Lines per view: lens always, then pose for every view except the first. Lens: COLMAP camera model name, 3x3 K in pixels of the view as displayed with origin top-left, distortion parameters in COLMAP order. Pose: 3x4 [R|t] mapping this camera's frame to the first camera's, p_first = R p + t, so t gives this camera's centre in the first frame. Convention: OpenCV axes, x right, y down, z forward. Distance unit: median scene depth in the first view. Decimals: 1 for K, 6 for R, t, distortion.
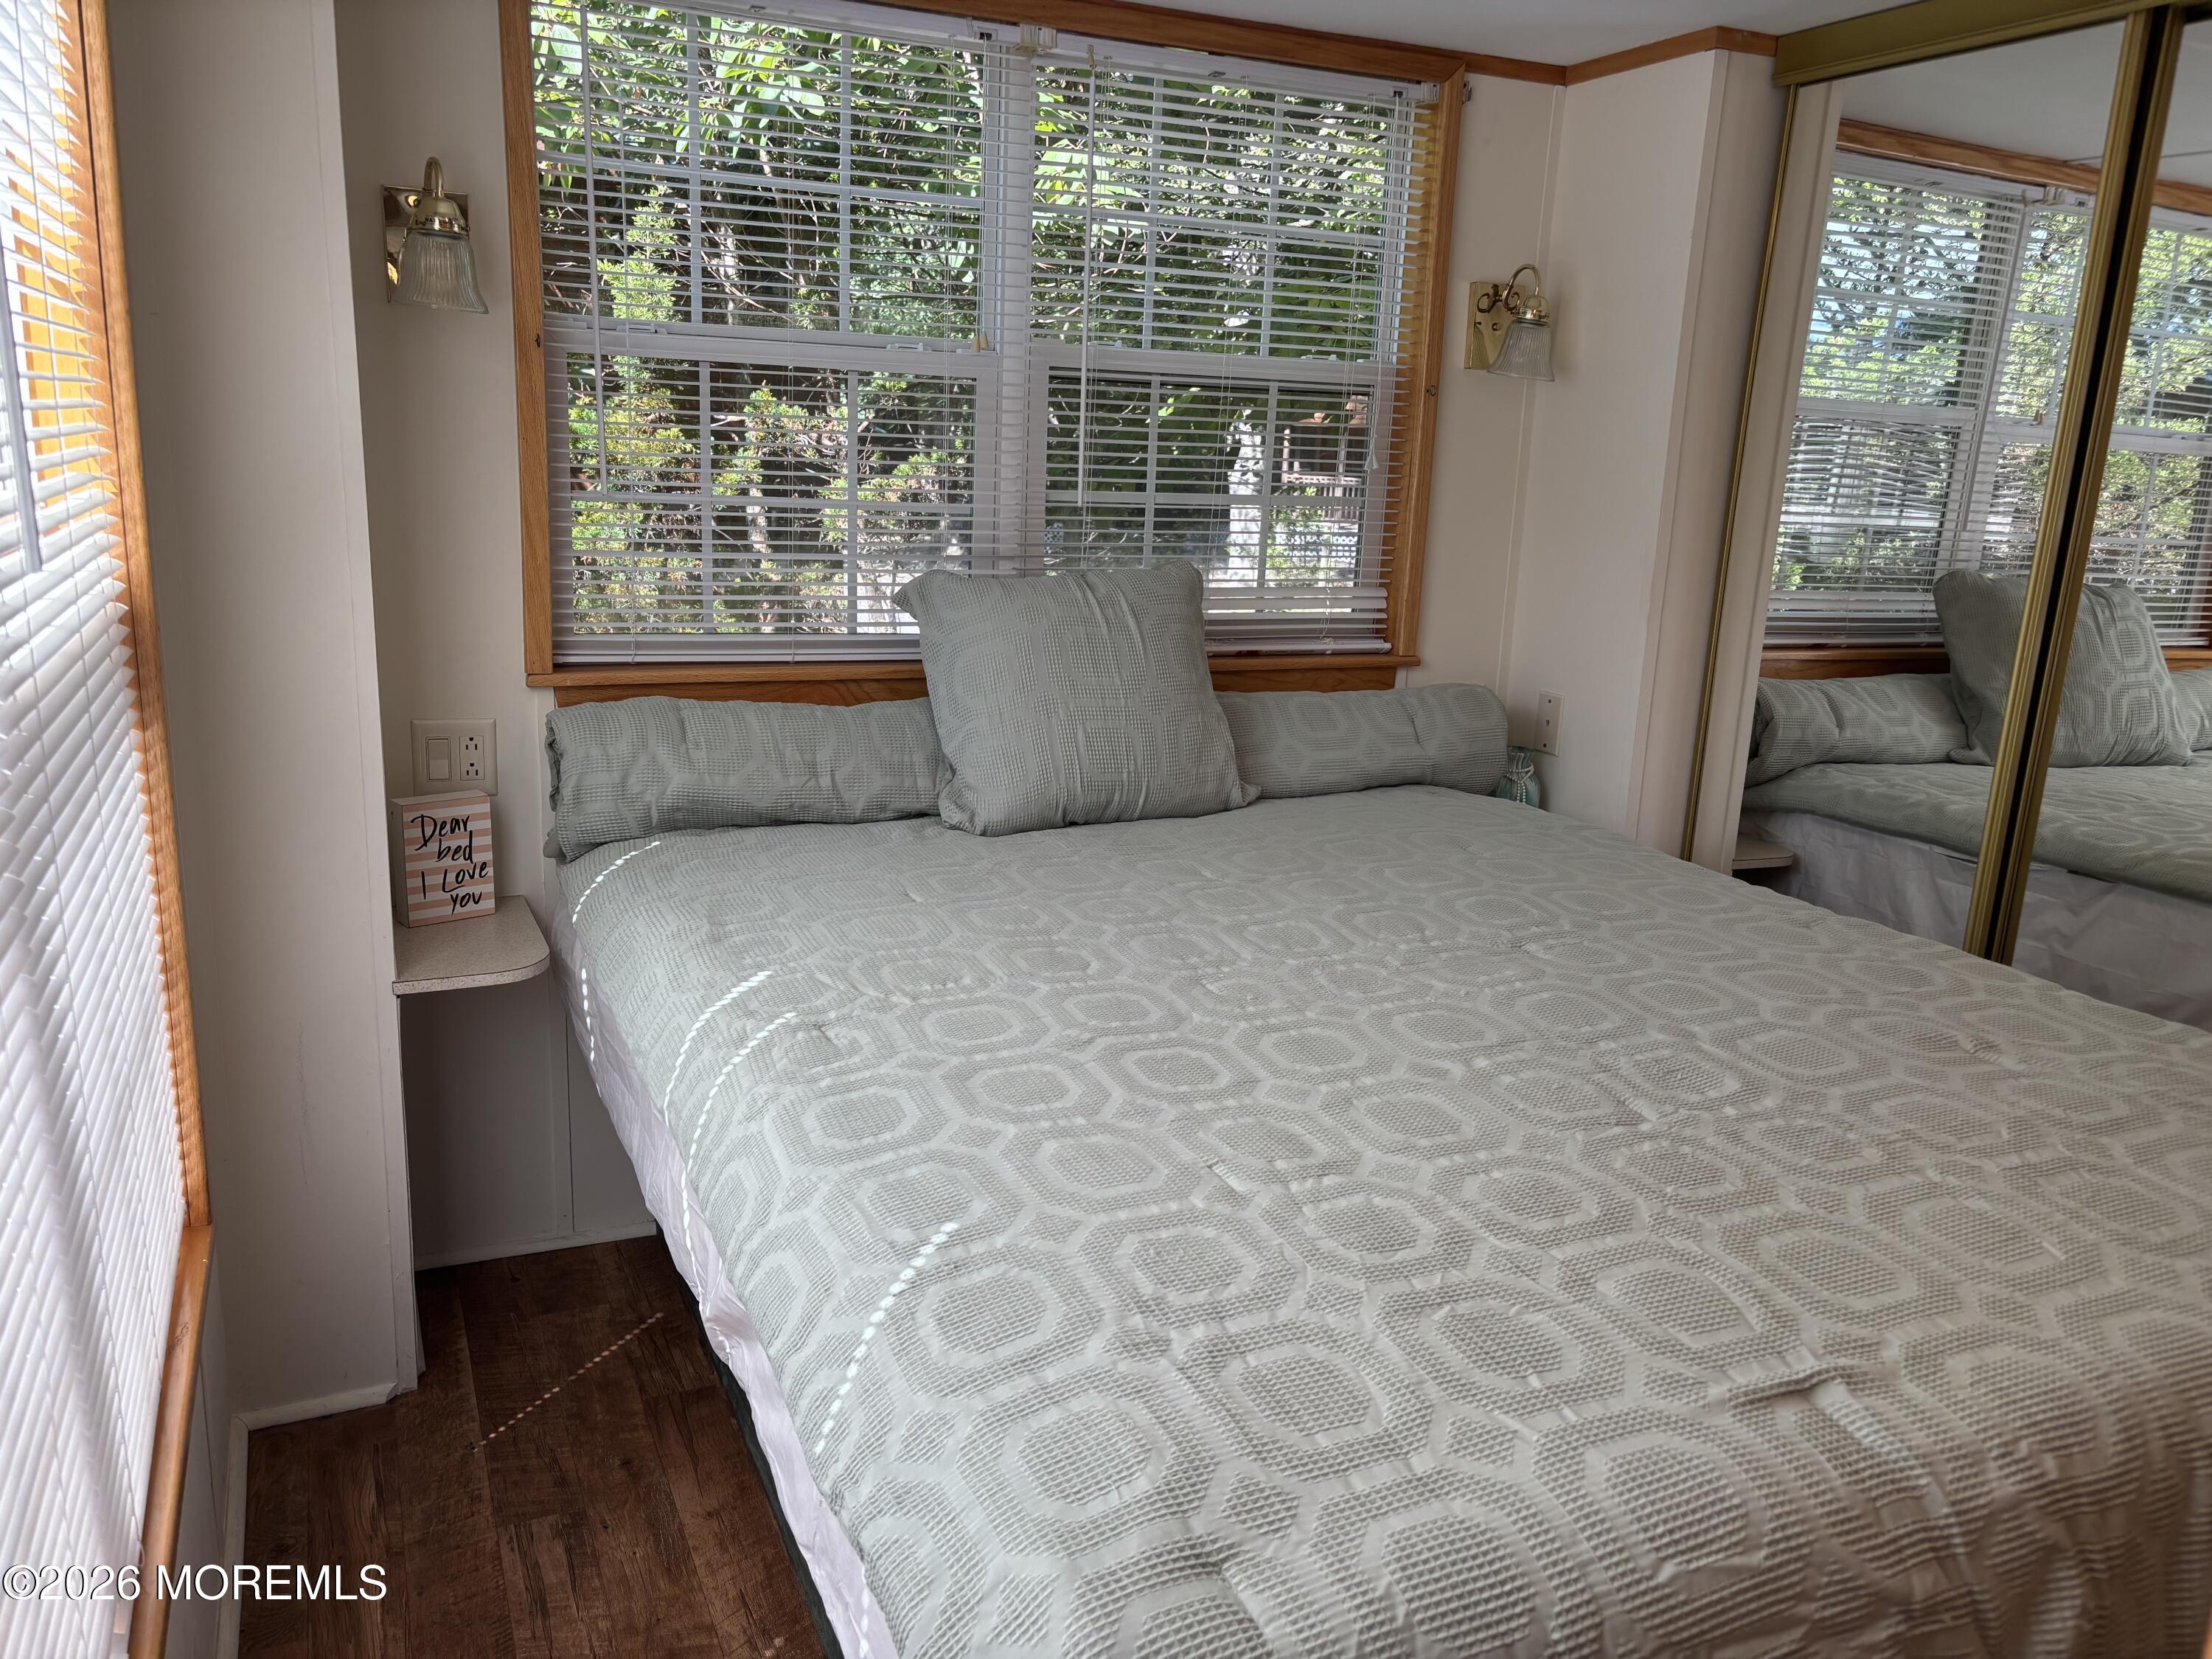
lens RADIAL K [[1669.4, 0, 1089.8], [0, 1669.4, 824.0], [0, 0, 1]] dist [0.056316, -0.063759]
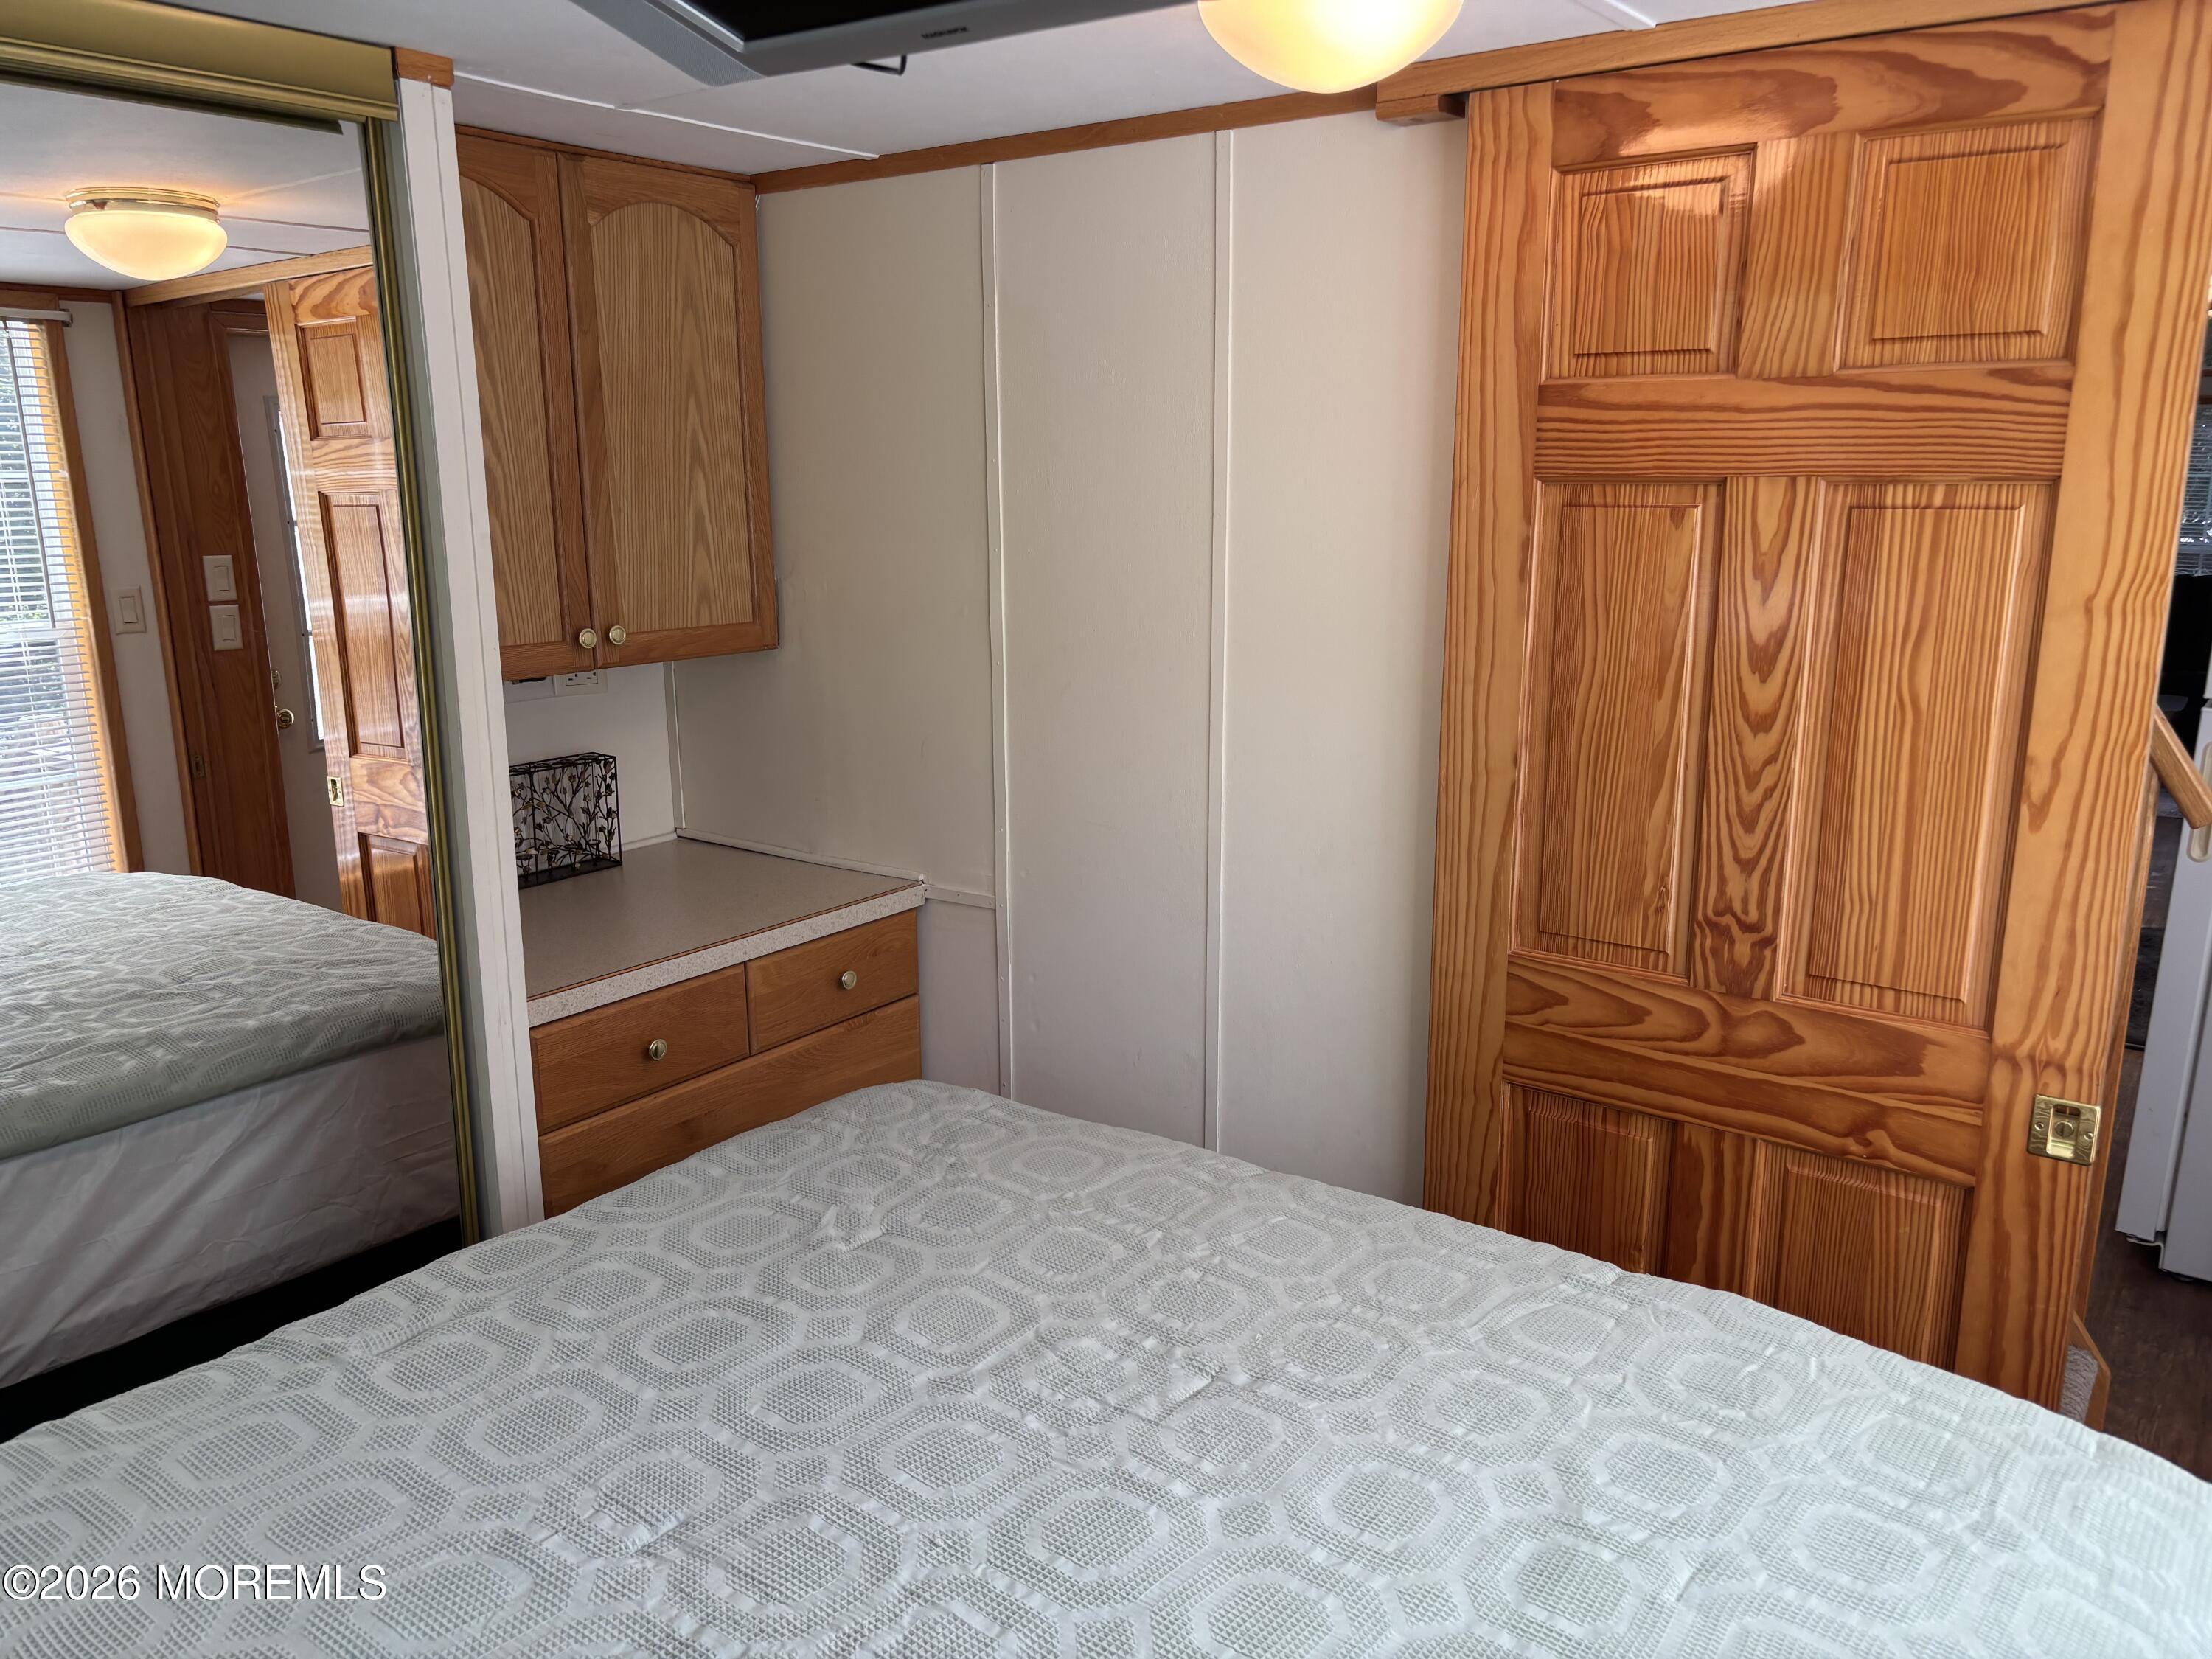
lens RADIAL K [[1669.4, 0, 1089.8], [0, 1669.4, 824.0], [0, 0, 1]] dist [0.056316, -0.063759]
pose [[-0.476019, -0.234663, 0.847549, -0.381260], [0.187227, 0.914607, 0.358384, -0.473241], [-0.859274, 0.329282, -0.391435, 1.263650]]
